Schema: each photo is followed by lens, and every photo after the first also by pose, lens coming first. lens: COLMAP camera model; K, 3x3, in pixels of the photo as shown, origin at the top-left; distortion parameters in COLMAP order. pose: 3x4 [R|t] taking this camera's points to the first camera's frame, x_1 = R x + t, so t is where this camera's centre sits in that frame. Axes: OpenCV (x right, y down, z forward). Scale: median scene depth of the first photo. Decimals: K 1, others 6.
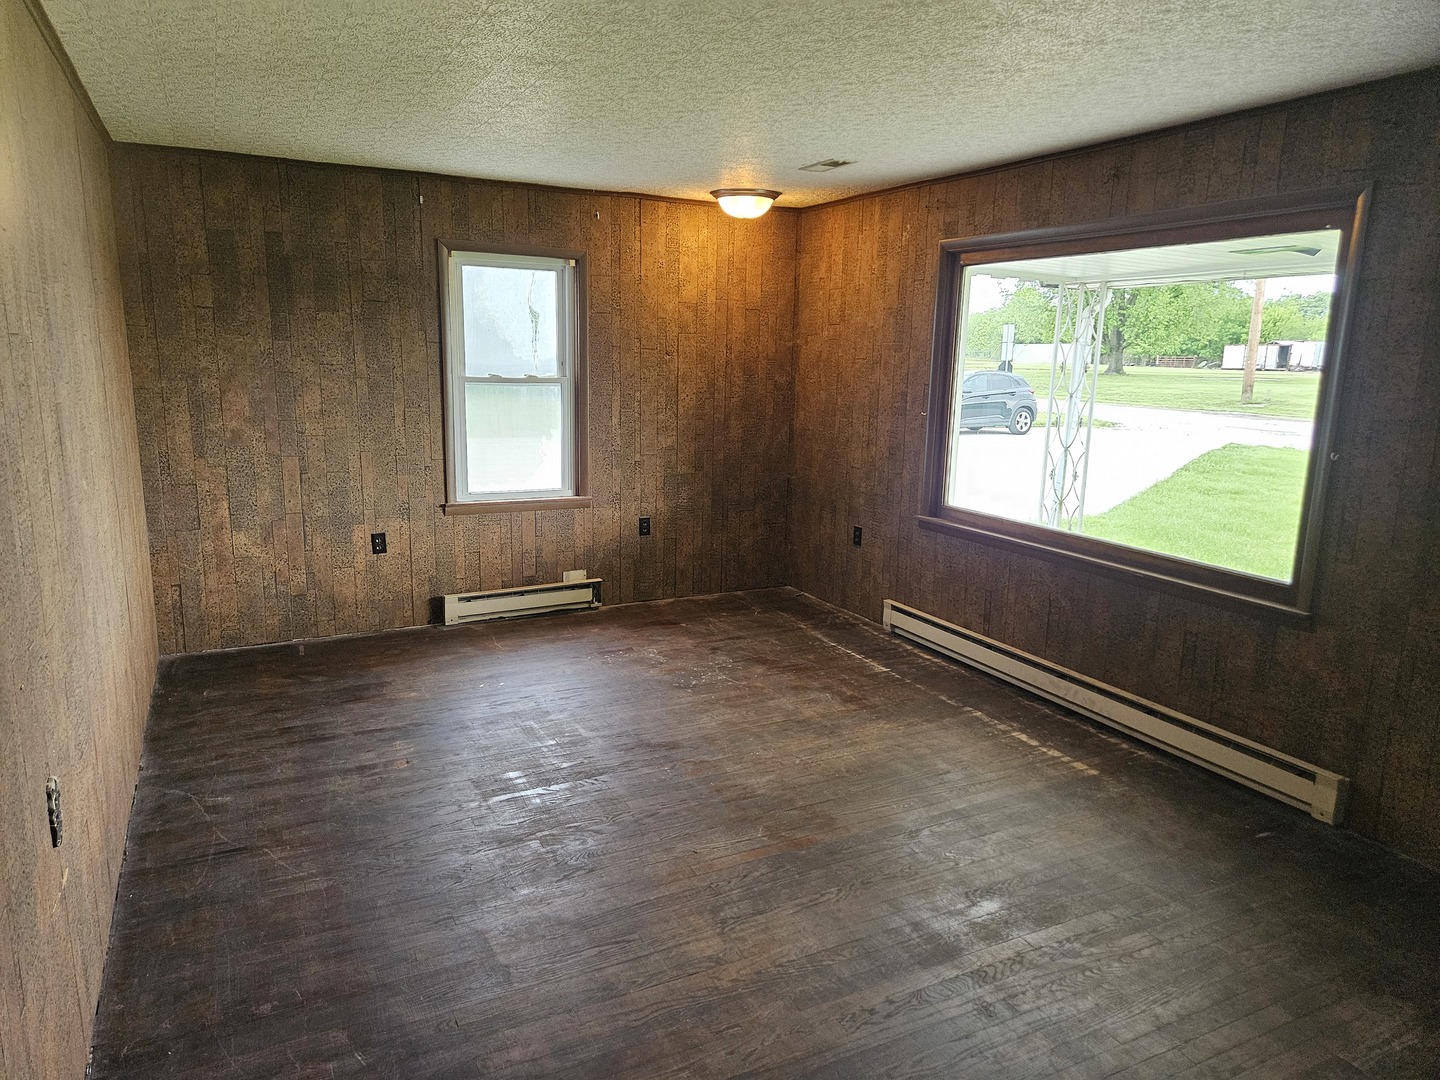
lens RADIAL K [[956.9, 0, 712.6], [0, 956.9, 544.4], [0, 0, 1]] dist [0.032684, -0.001459]
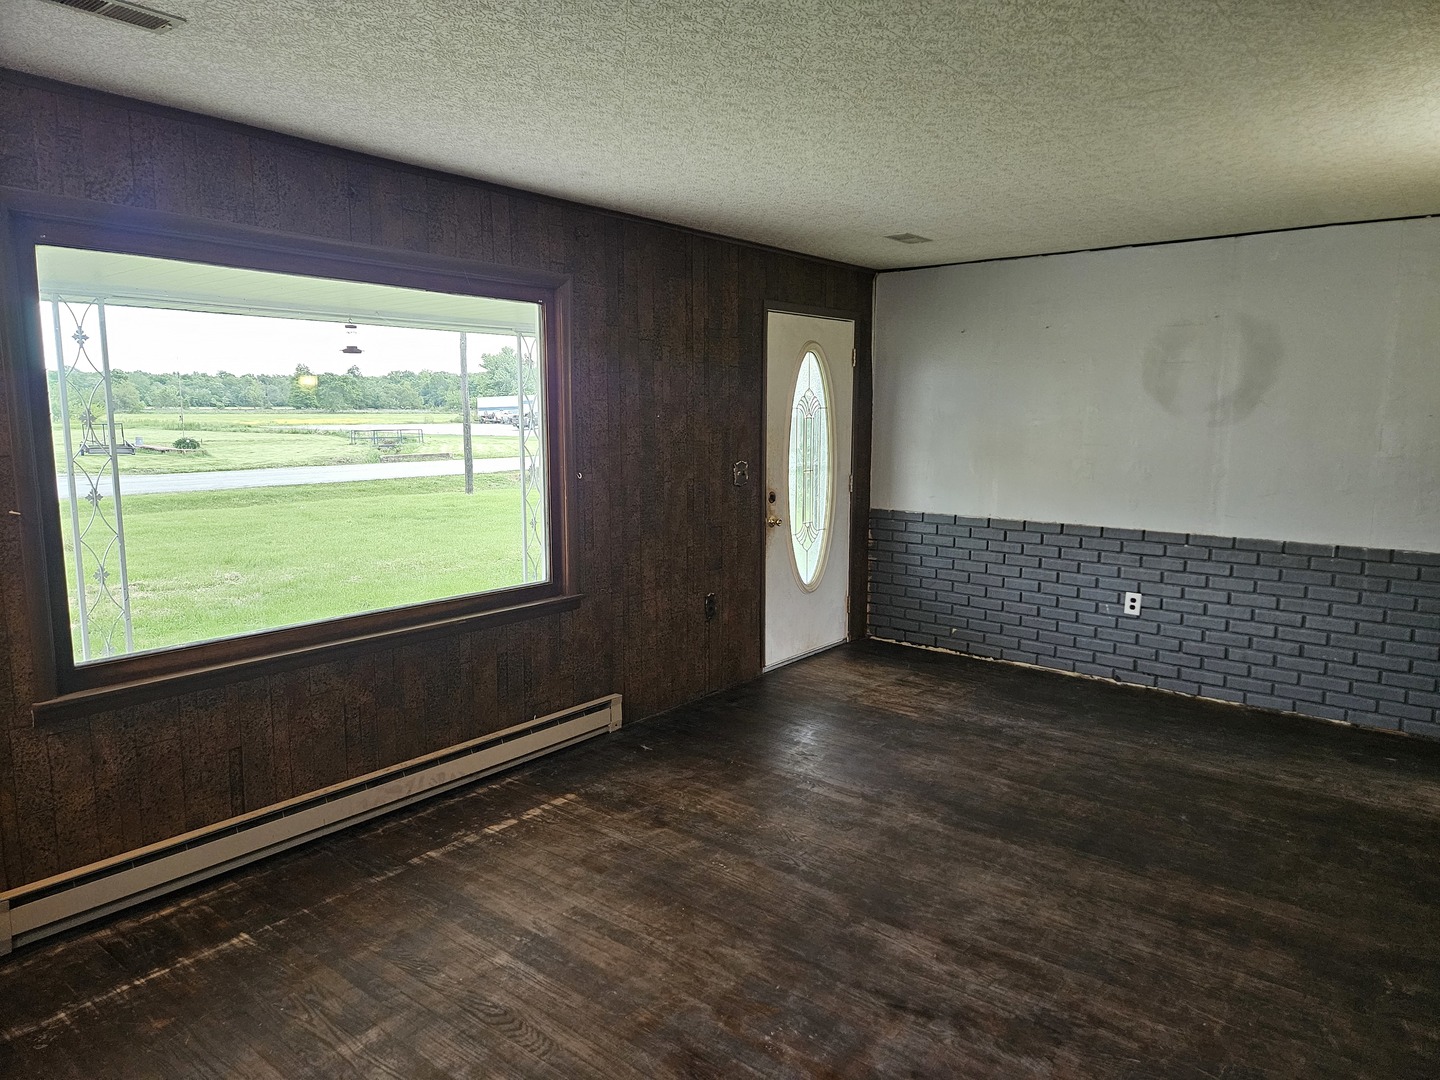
lens RADIAL K [[956.9, 0, 712.6], [0, 956.9, 544.4], [0, 0, 1]] dist [0.032684, -0.001459]
pose [[-0.420051, -0.146761, 0.895555, -0.529023], [0.169974, 0.956649, 0.236498, -0.231020], [-0.891441, 0.251562, -0.376896, 1.108419]]
